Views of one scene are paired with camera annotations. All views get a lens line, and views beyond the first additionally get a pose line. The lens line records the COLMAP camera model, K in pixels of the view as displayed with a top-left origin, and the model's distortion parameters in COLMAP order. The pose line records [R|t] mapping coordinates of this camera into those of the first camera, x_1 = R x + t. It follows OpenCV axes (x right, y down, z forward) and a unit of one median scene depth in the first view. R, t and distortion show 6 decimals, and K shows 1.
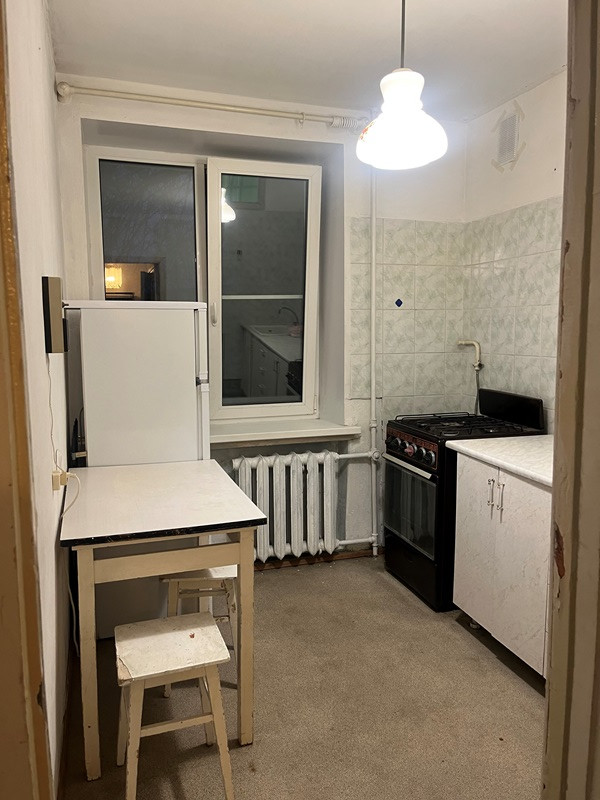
lens RADIAL K [[597.2, 0, 295.5], [0, 597.2, 395.9], [0, 0, 1]] dist [0.083073, -0.118084]
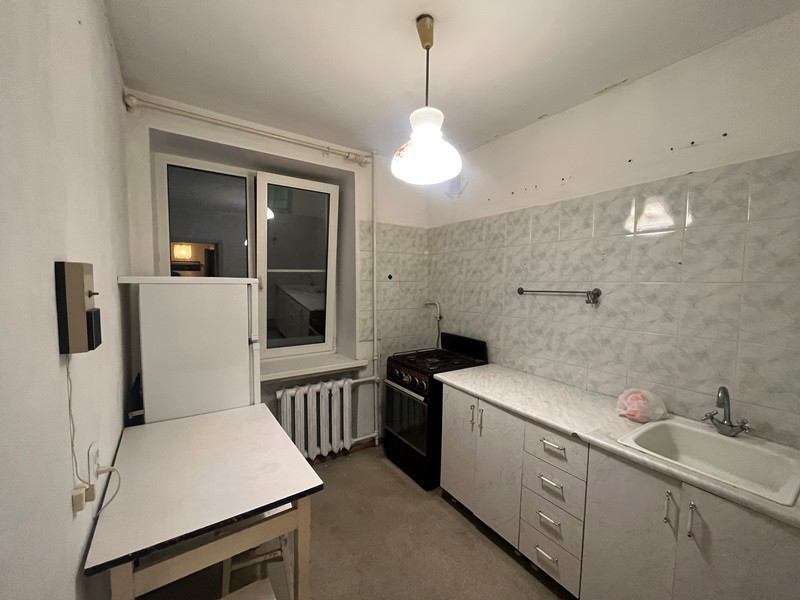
lens RADIAL K [[331.4, 0, 397.5], [0, 331.4, 304.3], [0, 0, 1]] dist [-0.001936, -0.000271]
pose [[0.962951, -0.004757, 0.269635, -0.041326], [0.018202, 0.998711, -0.047383, -0.047488], [-0.269062, 0.050535, 0.961796, 0.193311]]
